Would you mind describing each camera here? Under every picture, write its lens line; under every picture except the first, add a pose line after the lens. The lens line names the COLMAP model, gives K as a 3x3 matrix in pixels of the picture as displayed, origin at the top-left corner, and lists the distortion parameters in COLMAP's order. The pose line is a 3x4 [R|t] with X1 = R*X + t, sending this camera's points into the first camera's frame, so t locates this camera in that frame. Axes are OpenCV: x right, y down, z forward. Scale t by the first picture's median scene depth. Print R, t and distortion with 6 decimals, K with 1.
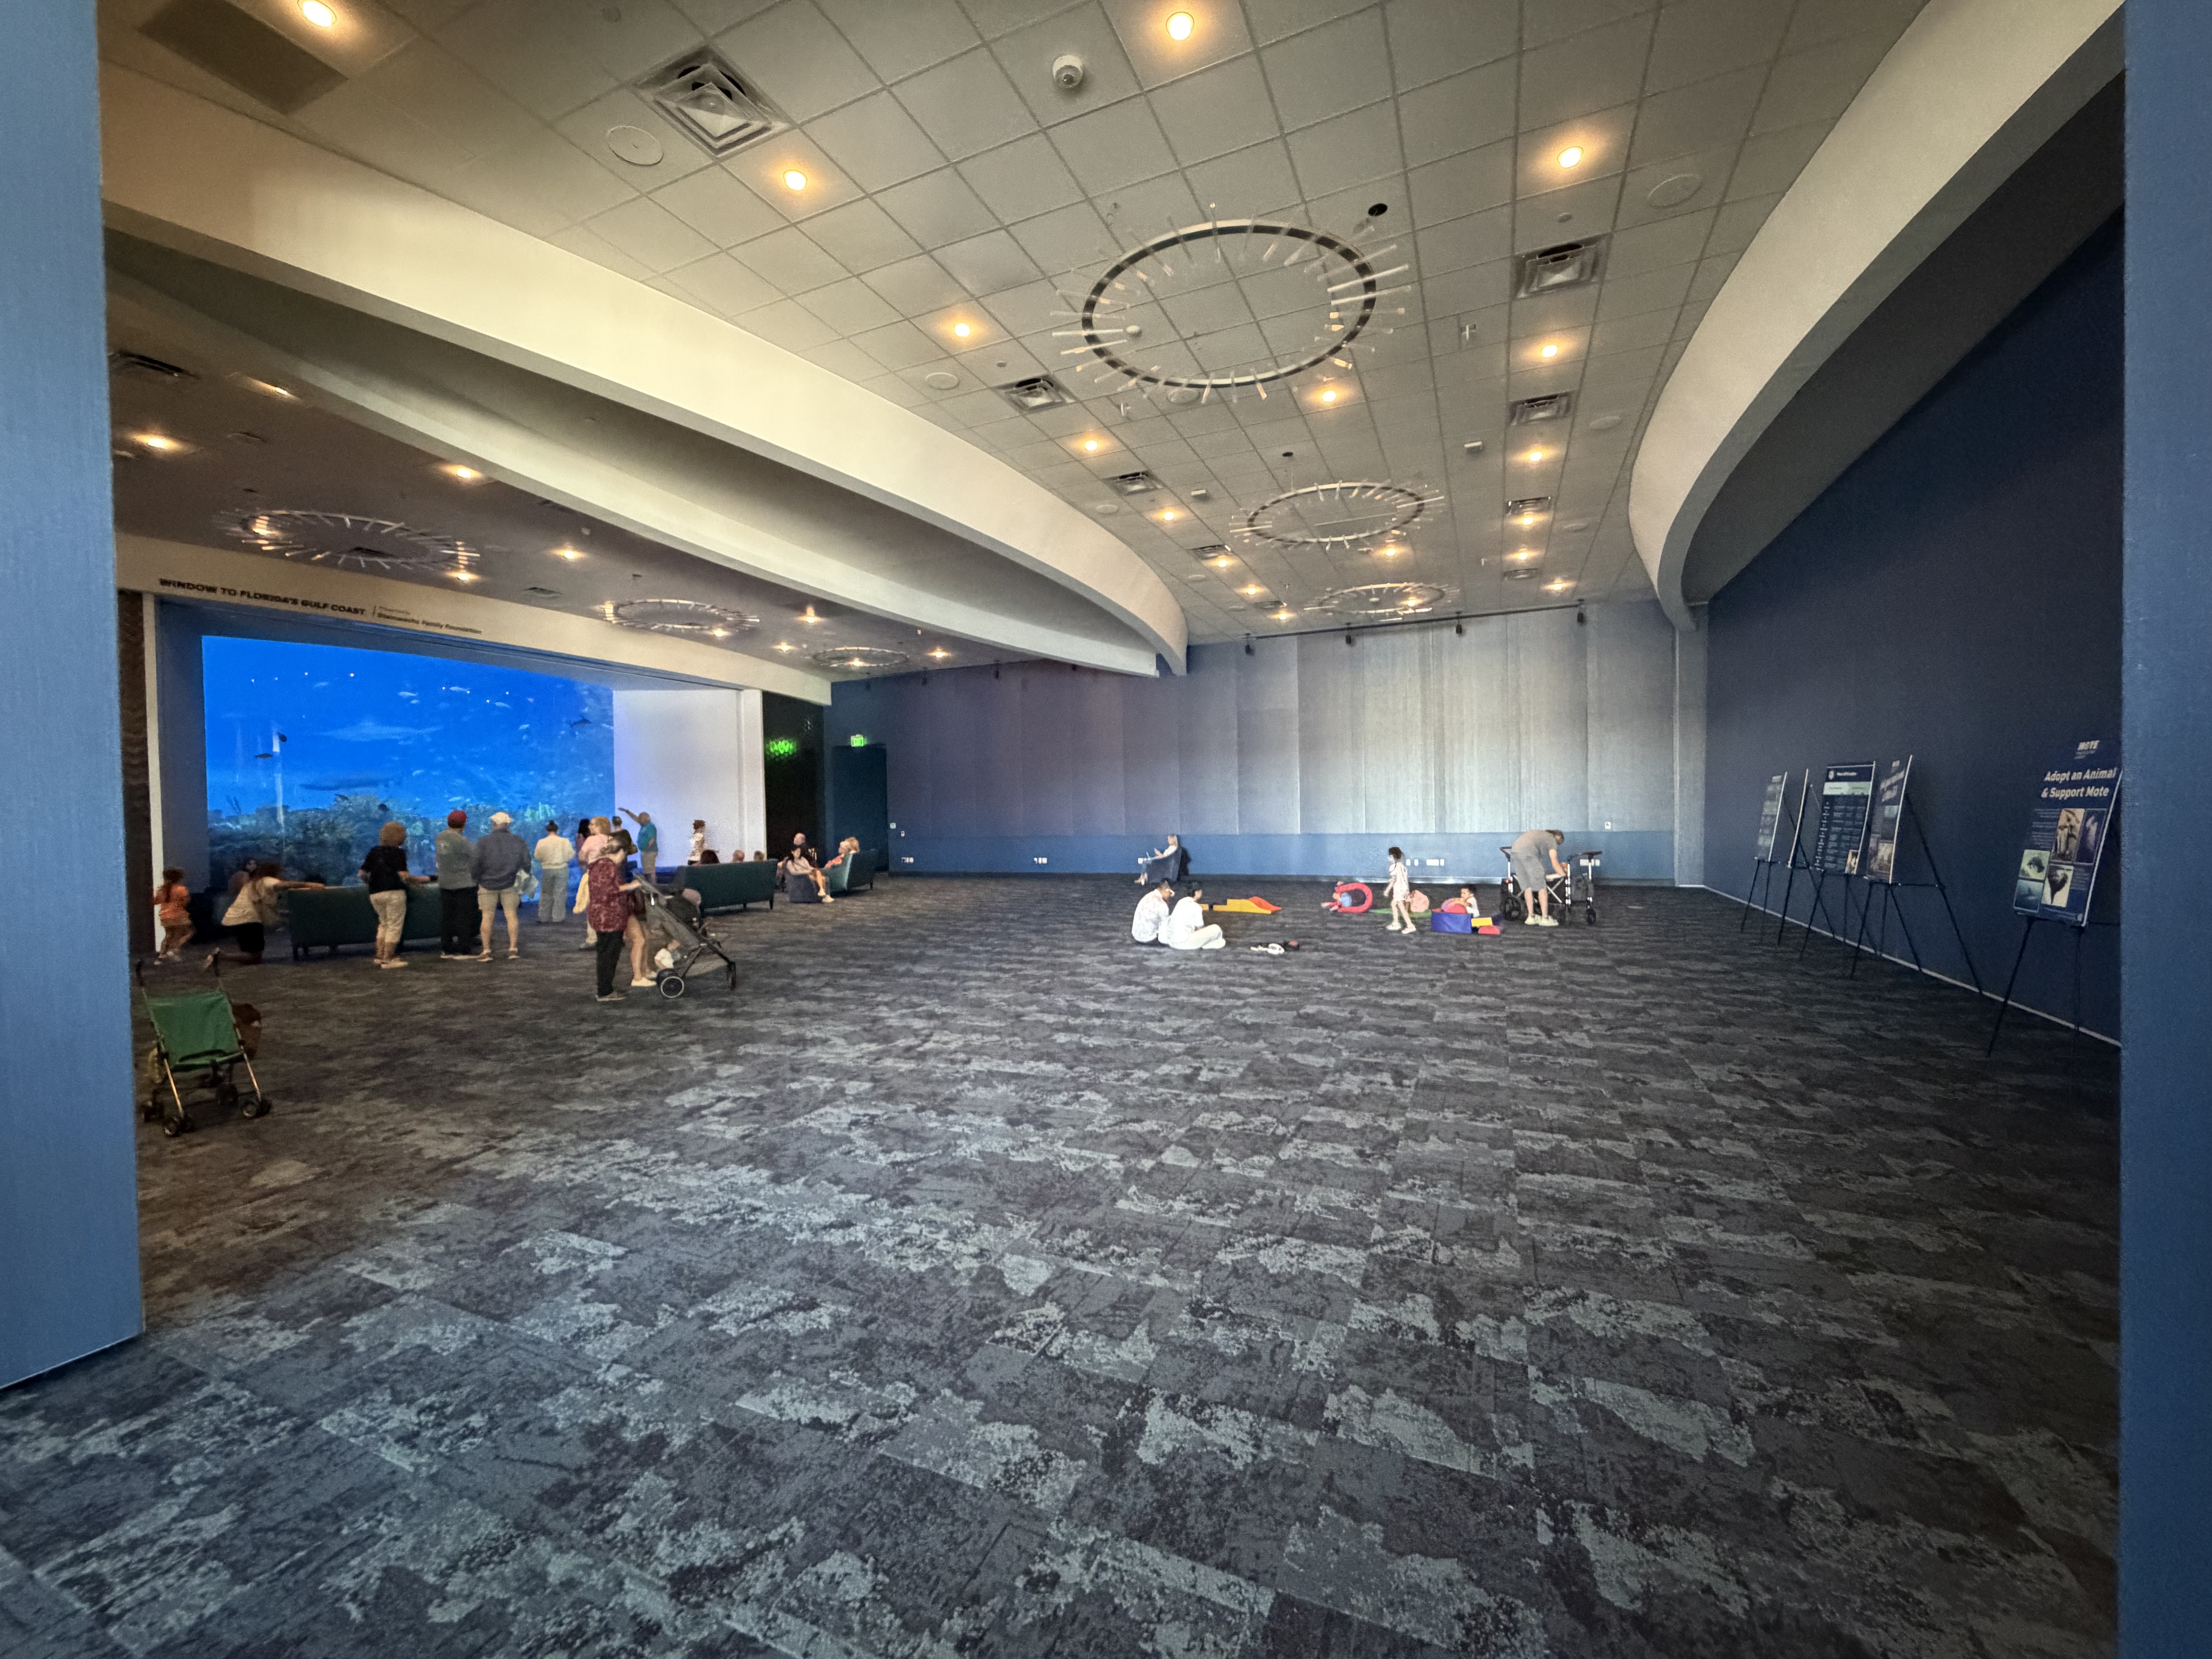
lens RADIAL K [[882.9, 0, 1096.4], [0, 882.9, 794.7], [0, 0, 1]] dist [-0.001892, 0.000593]
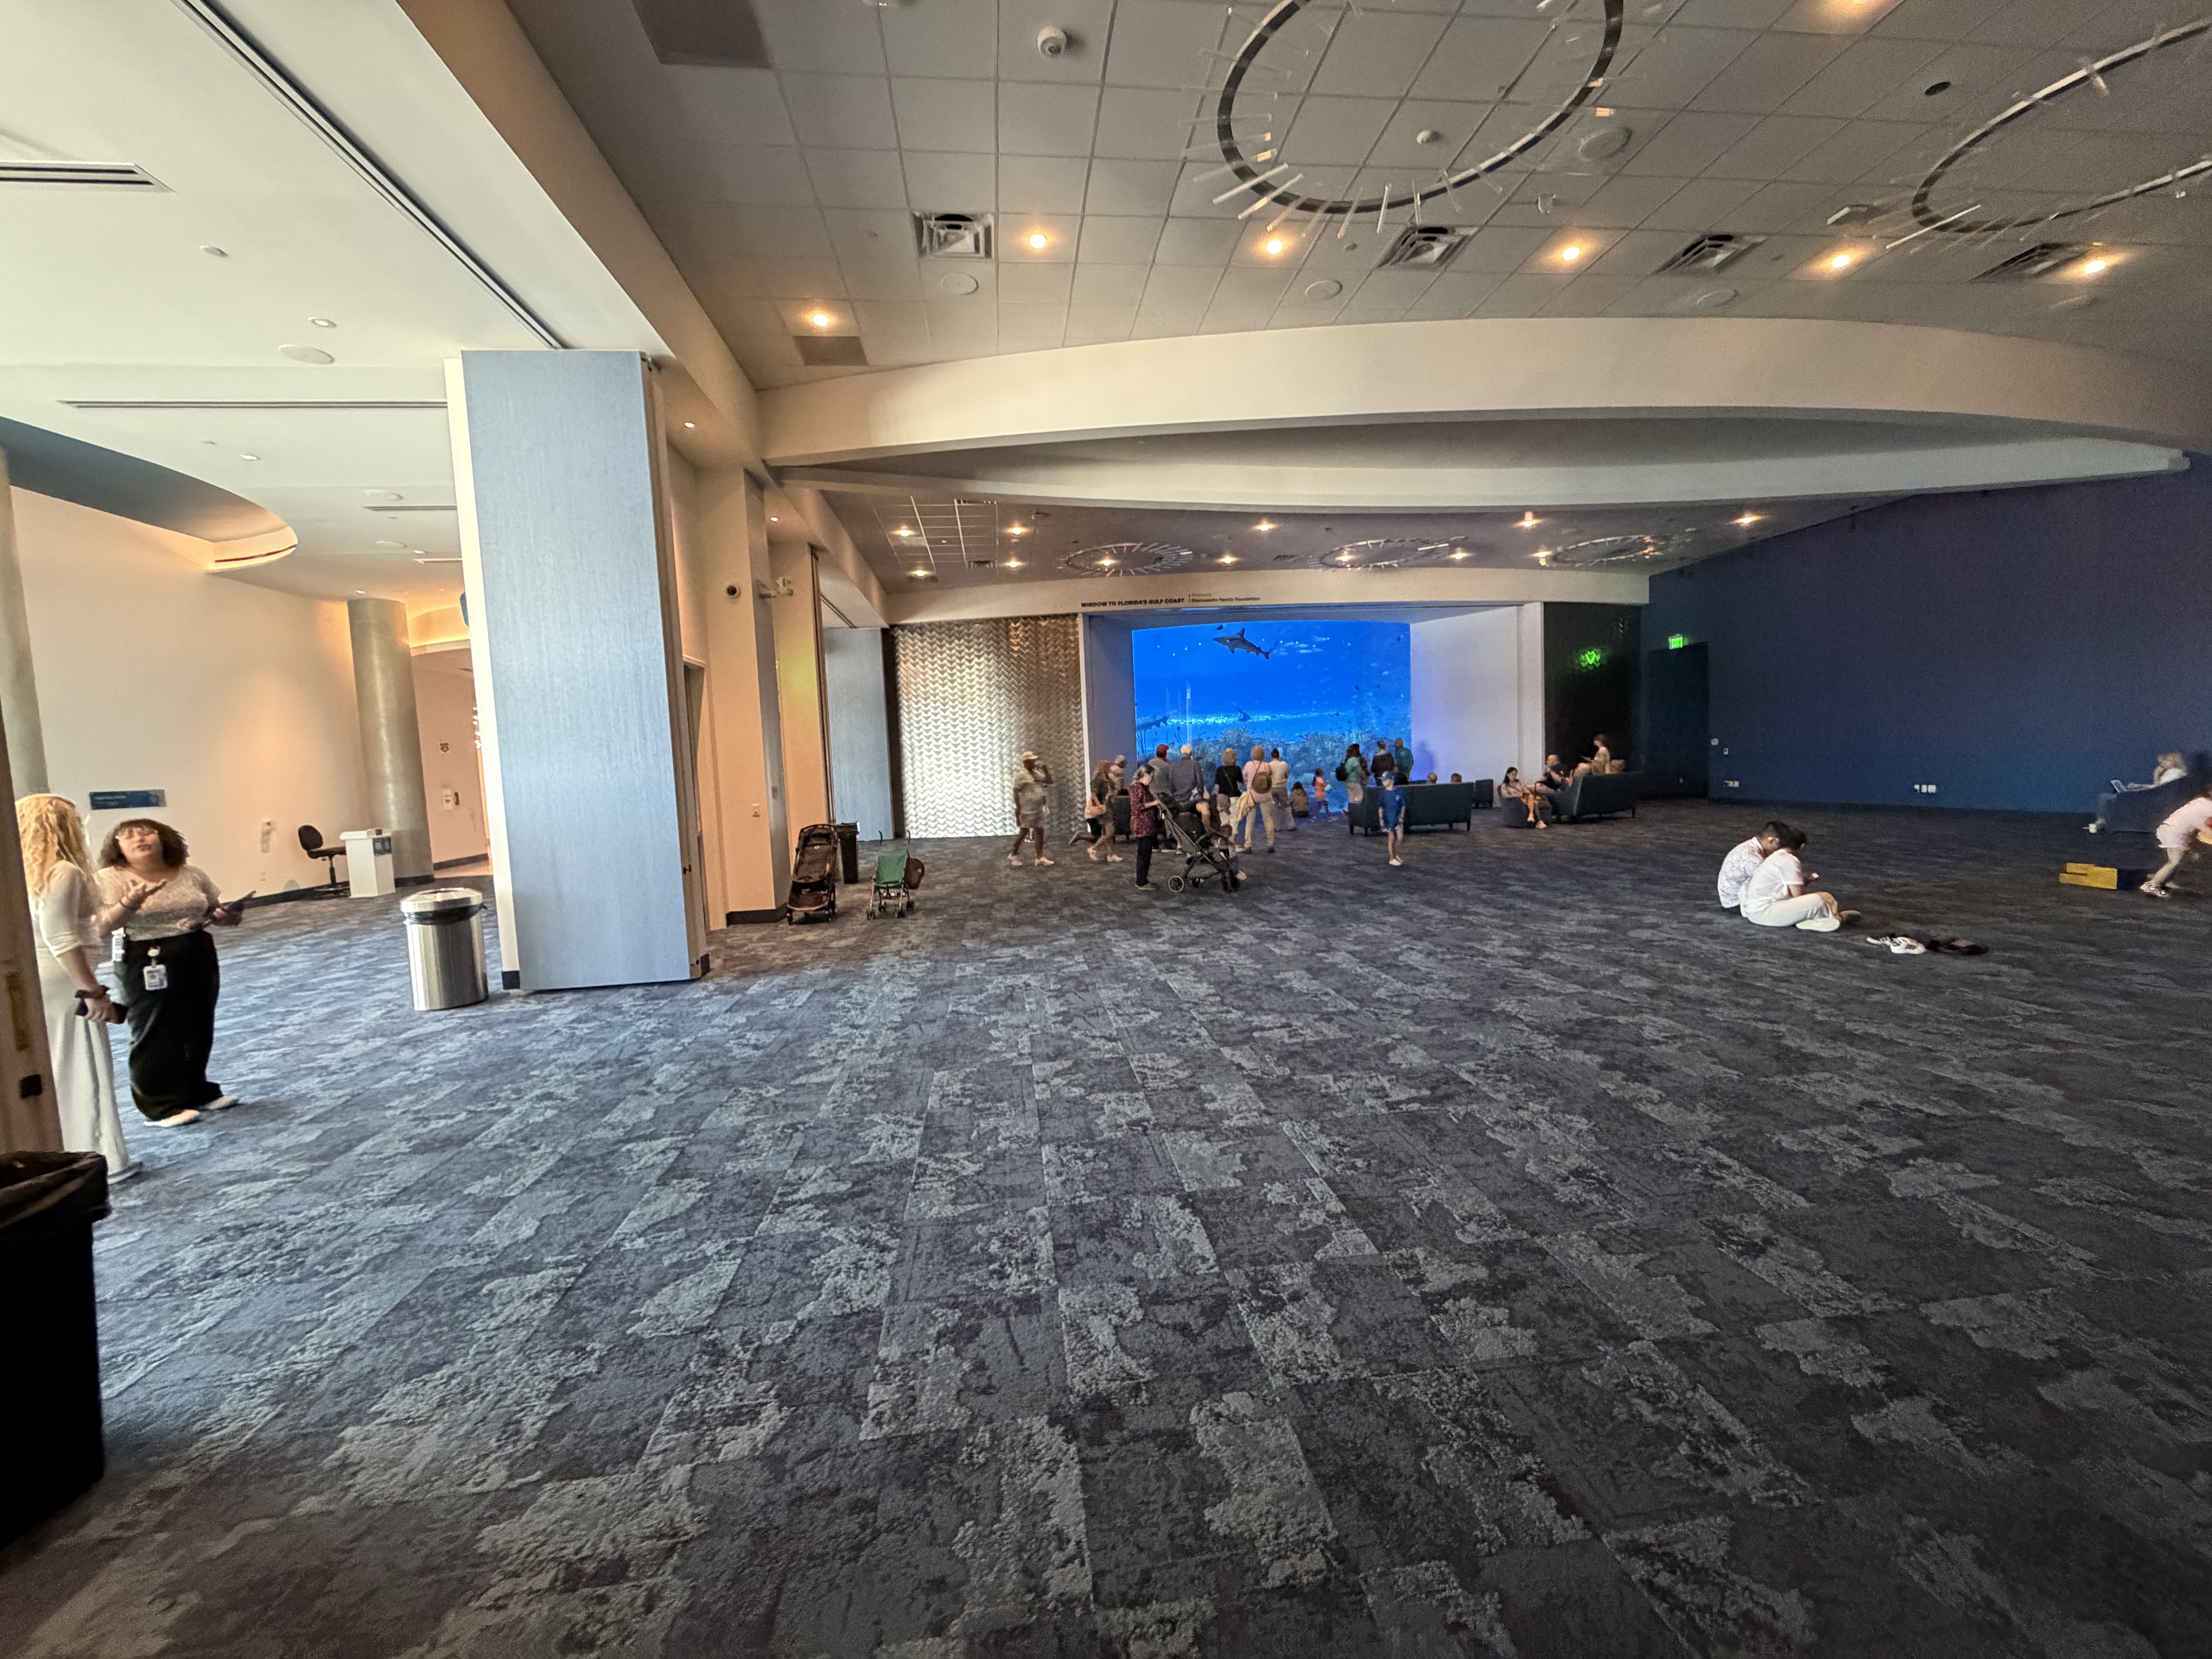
lens RADIAL K [[882.9, 0, 1097.3], [0, 882.9, 792.9], [0, 0, 1]] dist [-0.001892, 0.000593]
pose [[0.511002, 0.028496, -0.859107, 0.989363], [0.052161, 0.996580, 0.064082, 0.000588], [0.857996, -0.077558, 0.507768, 0.481974]]
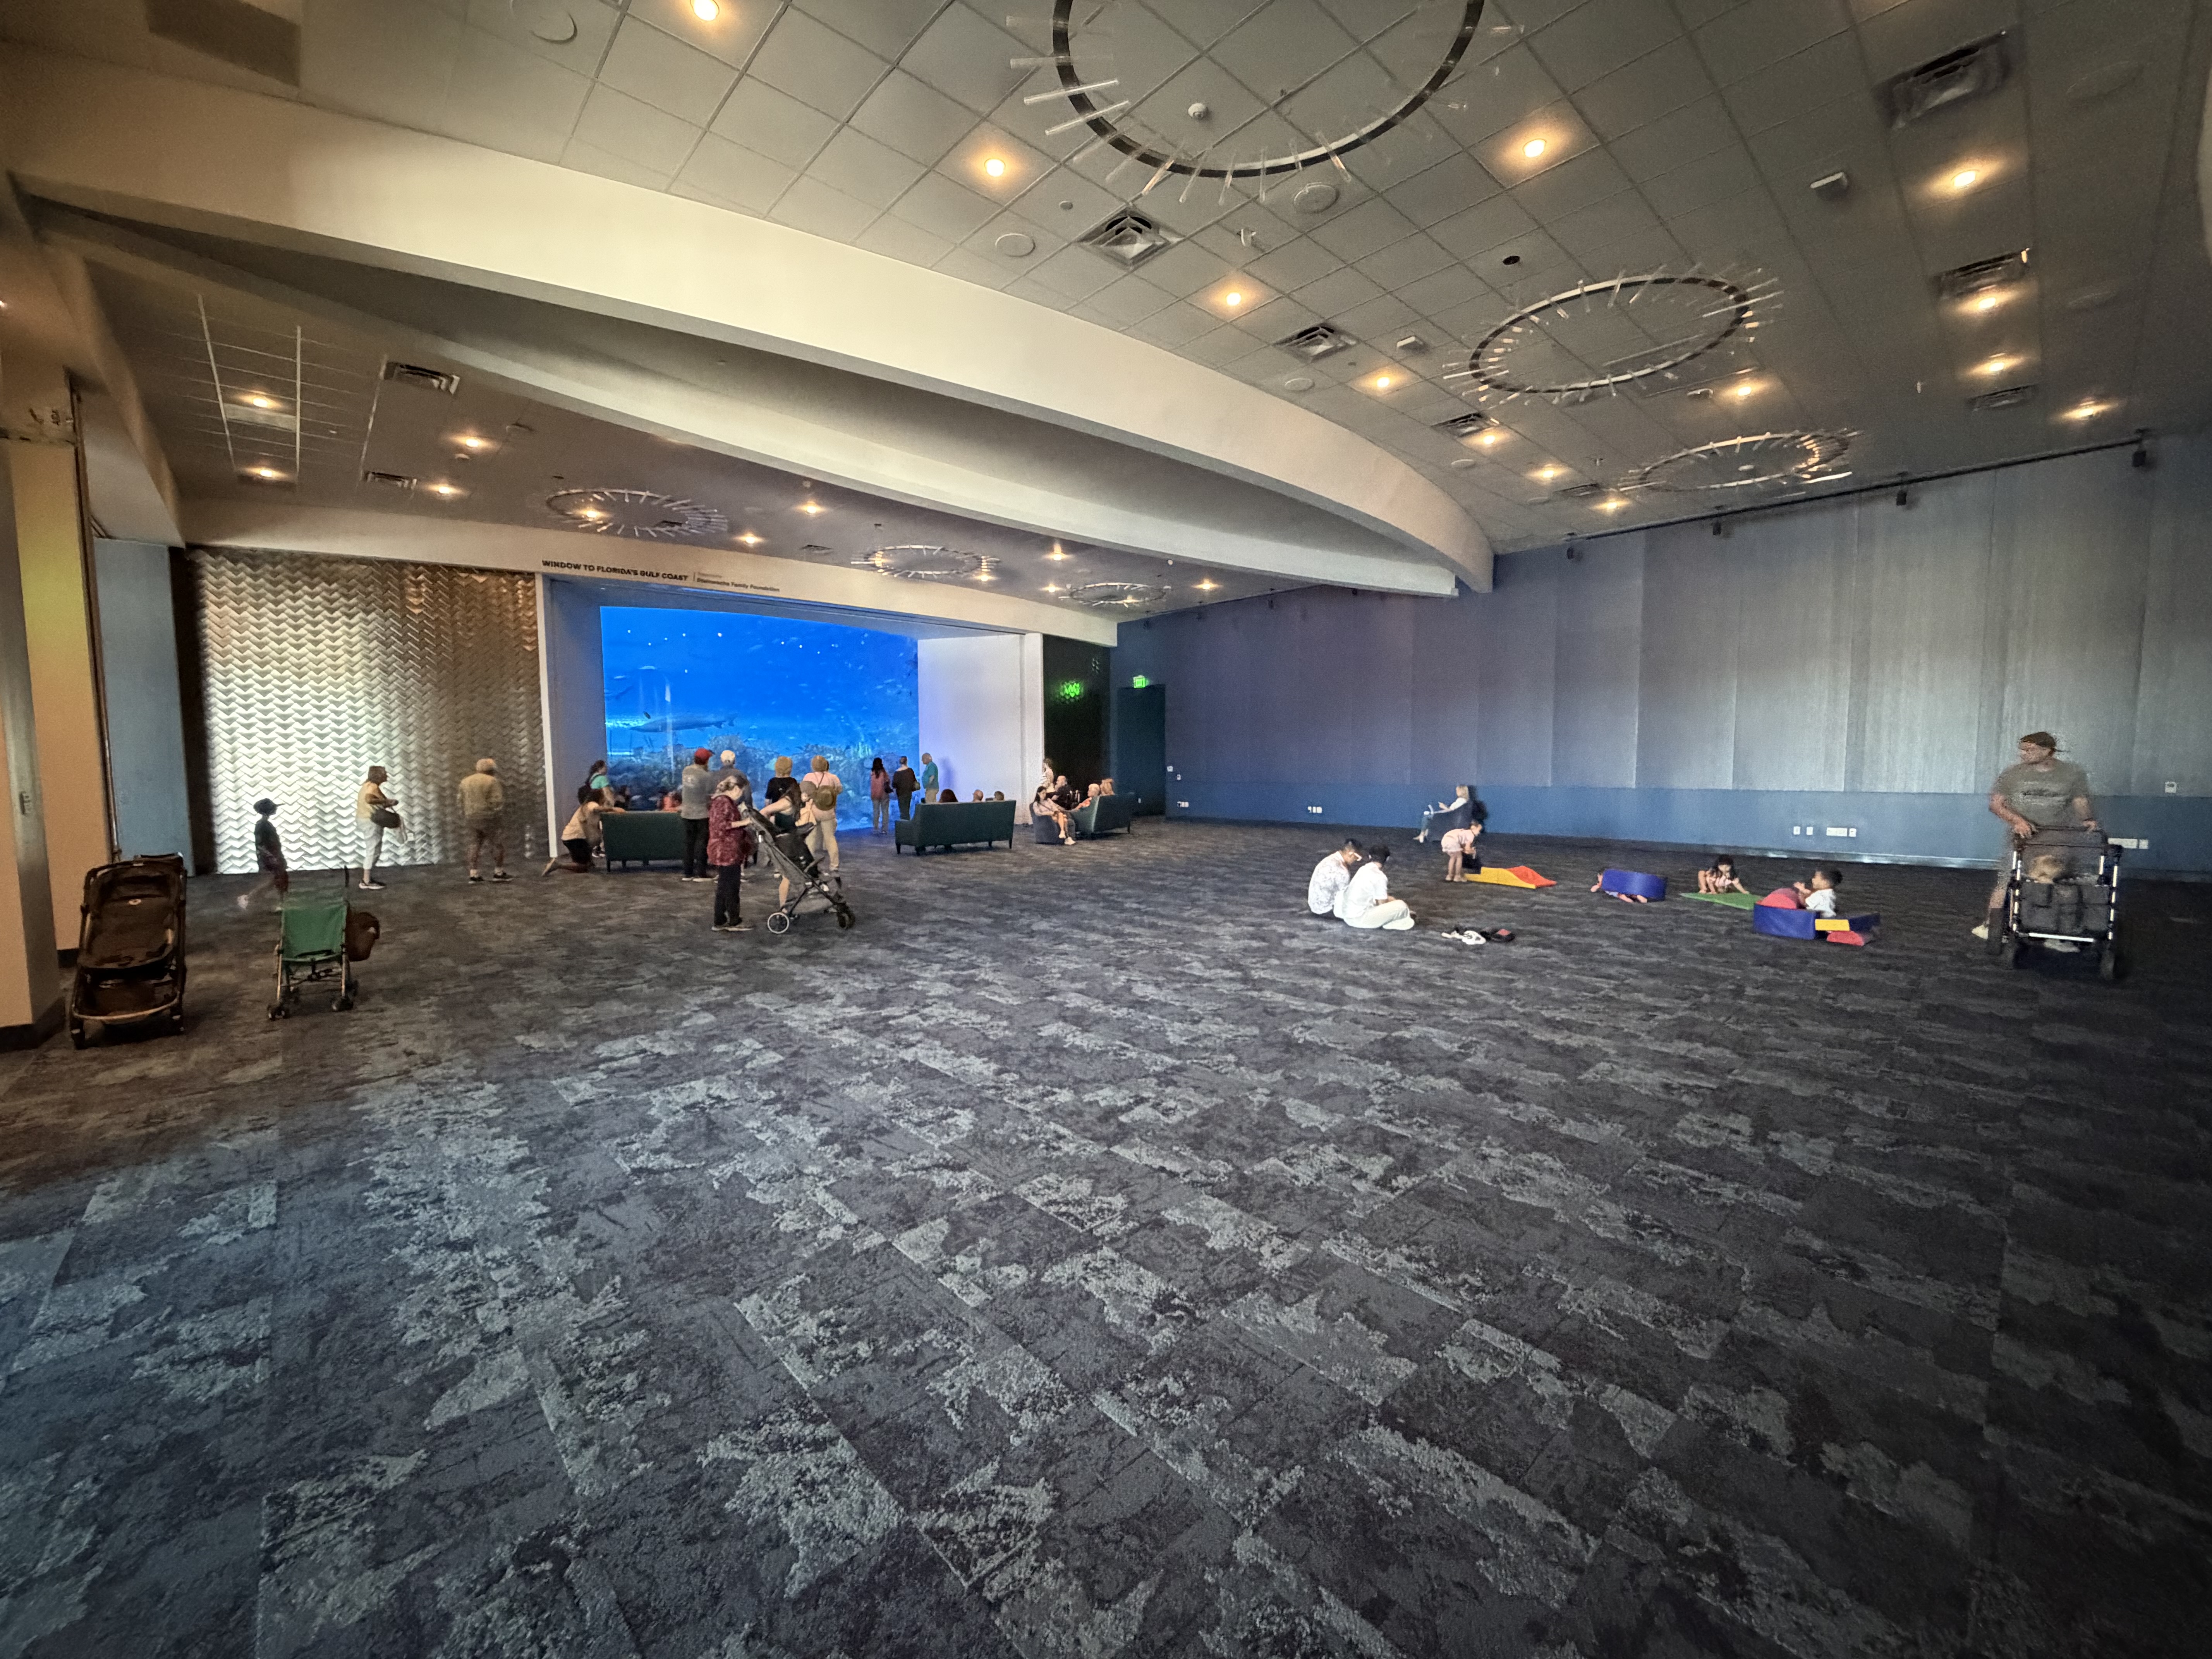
lens RADIAL K [[882.9, 0, 1099.2], [0, 882.9, 804.1], [0, 0, 1]] dist [-0.001892, 0.000593]
pose [[0.918295, 0.032912, -0.394526, 0.459381], [-0.003380, 0.997154, 0.075318, 0.005616], [0.395882, -0.067831, 0.915793, 0.399328]]
